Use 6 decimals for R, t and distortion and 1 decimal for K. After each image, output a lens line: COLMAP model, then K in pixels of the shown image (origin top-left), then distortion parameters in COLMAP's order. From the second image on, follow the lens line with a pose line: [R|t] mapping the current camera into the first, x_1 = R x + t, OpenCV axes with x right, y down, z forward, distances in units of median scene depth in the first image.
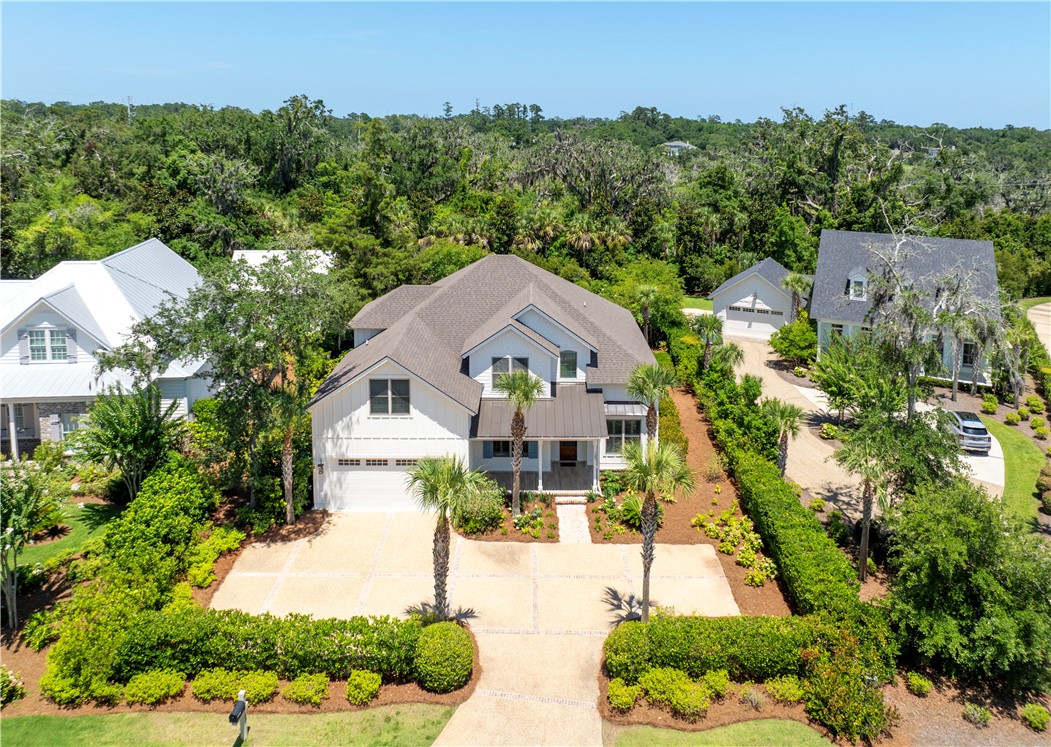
lens RADIAL K [[801.2, 0, 524.8], [0, 801.2, 210.2], [0, 0, 1]] dist [-0.026046, -0.004425]
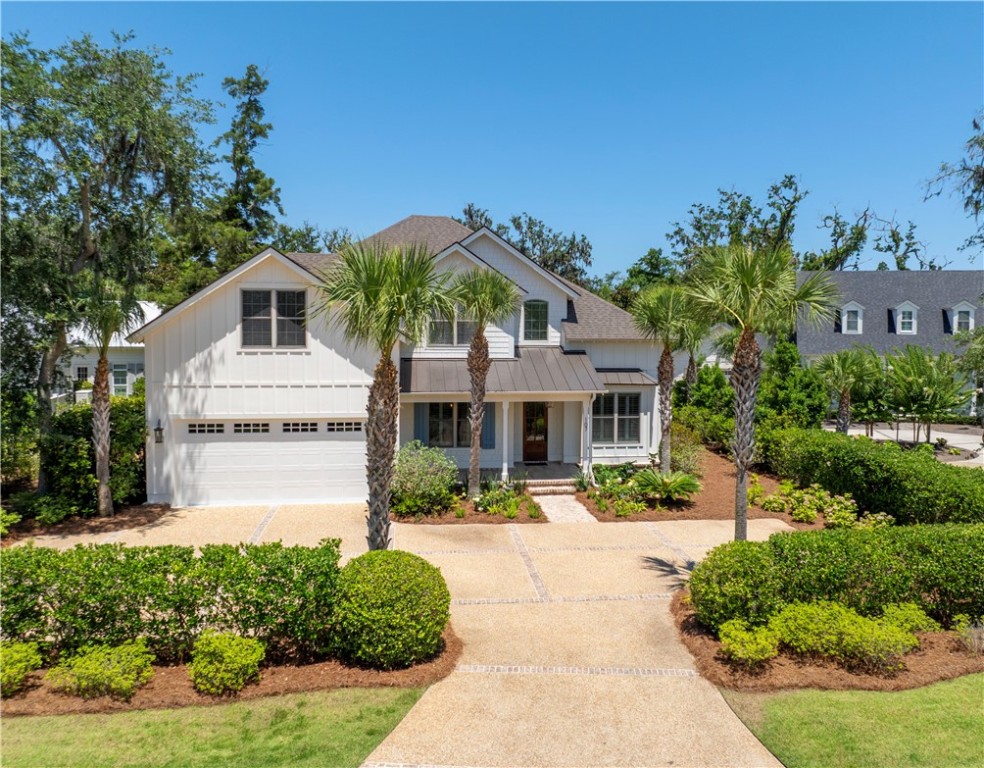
lens RADIAL K [[833.6, 0, 521.5], [0, 833.6, 382.9], [0, 0, 1]] dist [-0.030495, 0.006183]
pose [[0.990612, -0.003459, 0.136659, -0.067763], [0.007896, 0.999459, -0.031936, 0.321468], [-0.136474, 0.032716, 0.990103, 0.337322]]
